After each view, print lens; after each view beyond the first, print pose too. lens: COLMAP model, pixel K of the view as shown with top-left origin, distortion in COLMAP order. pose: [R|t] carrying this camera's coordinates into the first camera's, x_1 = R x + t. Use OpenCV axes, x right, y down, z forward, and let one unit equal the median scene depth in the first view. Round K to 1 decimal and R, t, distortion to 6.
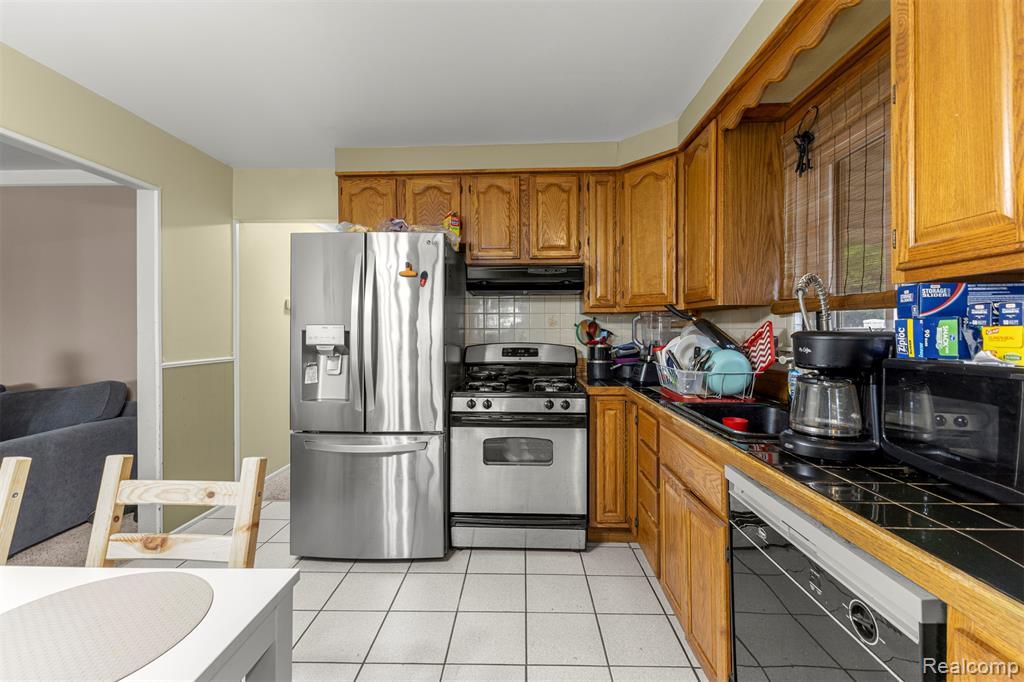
lens RADIAL K [[446.1, 0, 512.4], [0, 446.1, 332.0], [0, 0, 1]] dist [0.014495, -0.000523]
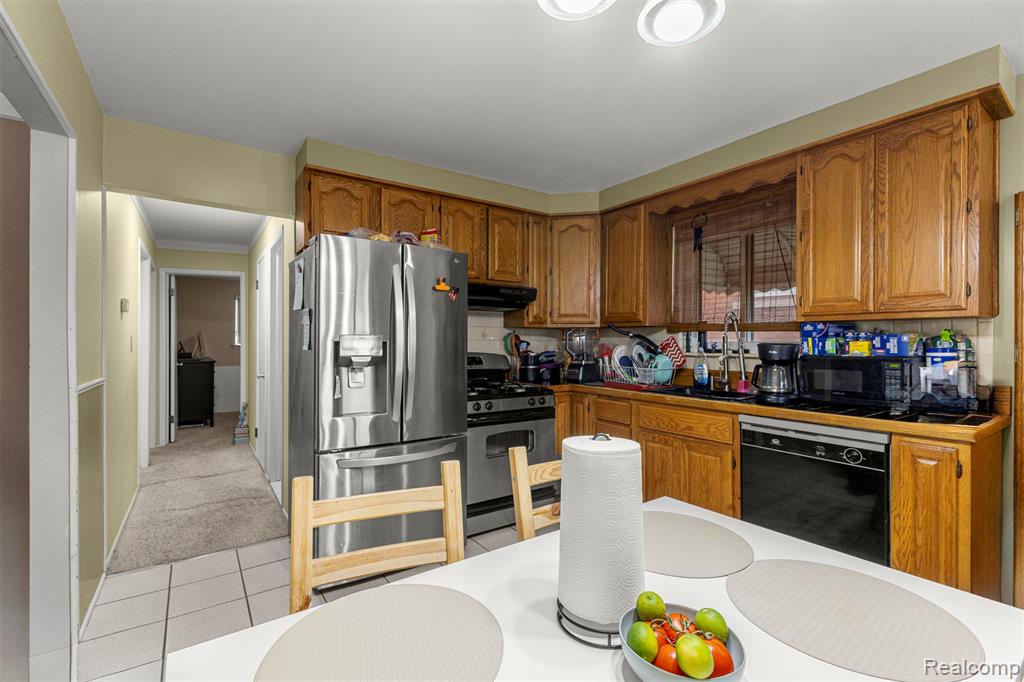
lens RADIAL K [[450.8, 0, 512.5], [0, 450.8, 343.1], [0, 0, 1]] dist [-0.000280, -0.000052]
pose [[0.798776, 0.000982, 0.601627, -0.666810], [-0.001471, 0.999999, 0.000321, -0.000021], [-0.601626, -0.001142, 0.798777, 0.036004]]
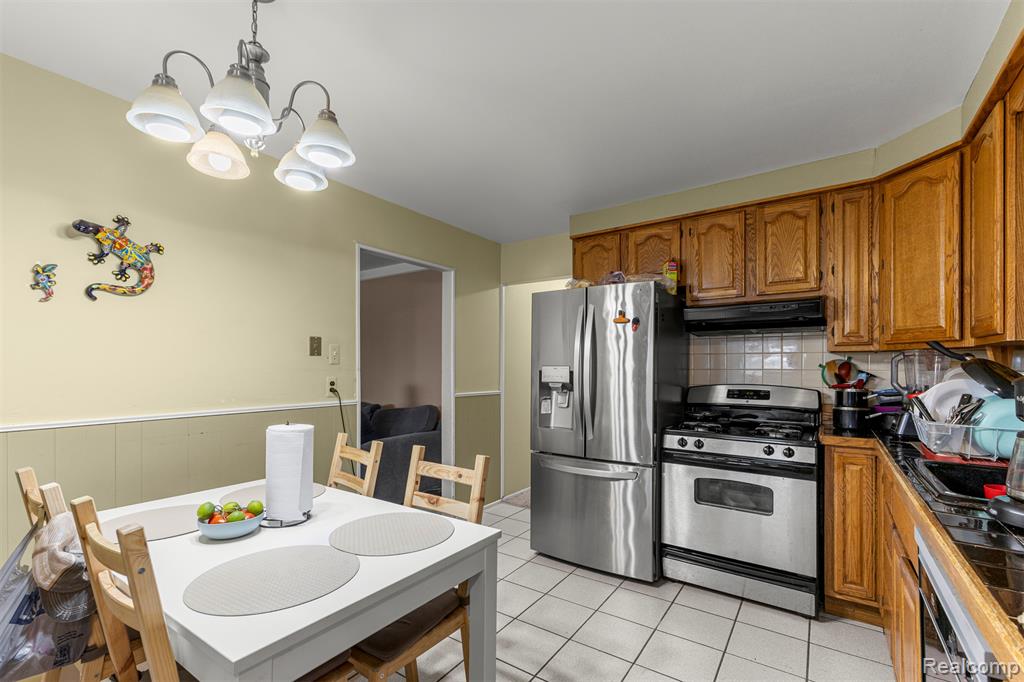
lens RADIAL K [[458.8, 0, 516.4], [0, 458.8, 366.5], [0, 0, 1]] dist [0.025429, 0.000028]
pose [[0.845092, 0.000817, -0.534621, 0.145486], [-0.006118, 0.999948, -0.008143, -0.003692], [0.534587, 0.010152, 0.845053, -0.105315]]
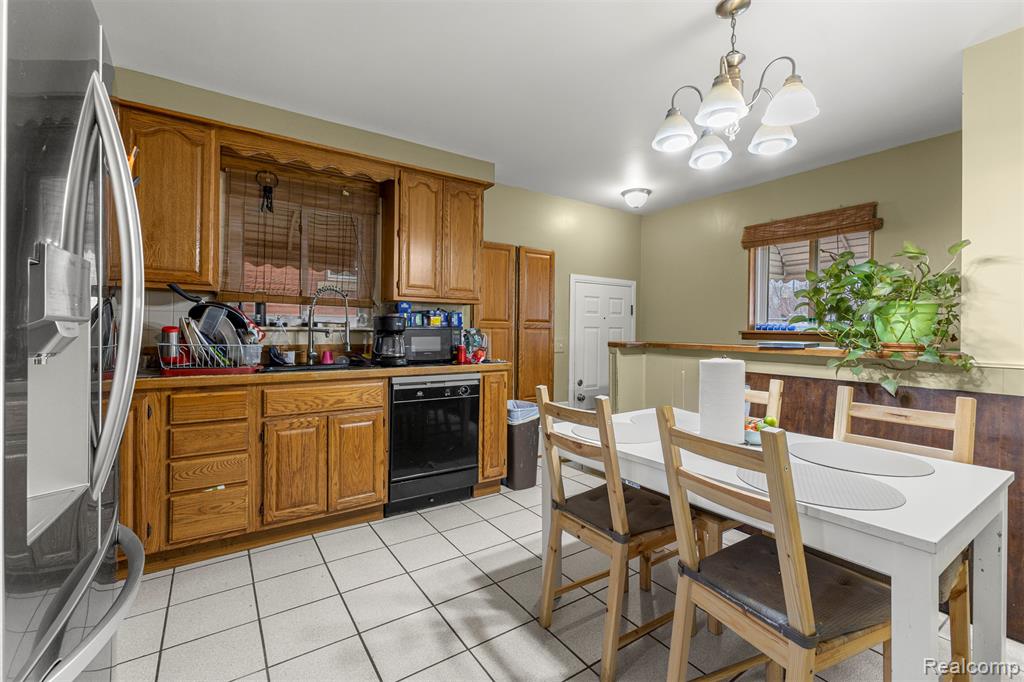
lens RADIAL K [[446.1, 0, 512.4], [0, 446.1, 332.0], [0, 0, 1]] dist [0.014495, -0.000523]
pose [[-0.581587, -0.007448, 0.813450, -0.759090], [-0.004525, 0.999972, 0.005921, 0.029722], [-0.813472, -0.000238, -0.581604, 0.848527]]
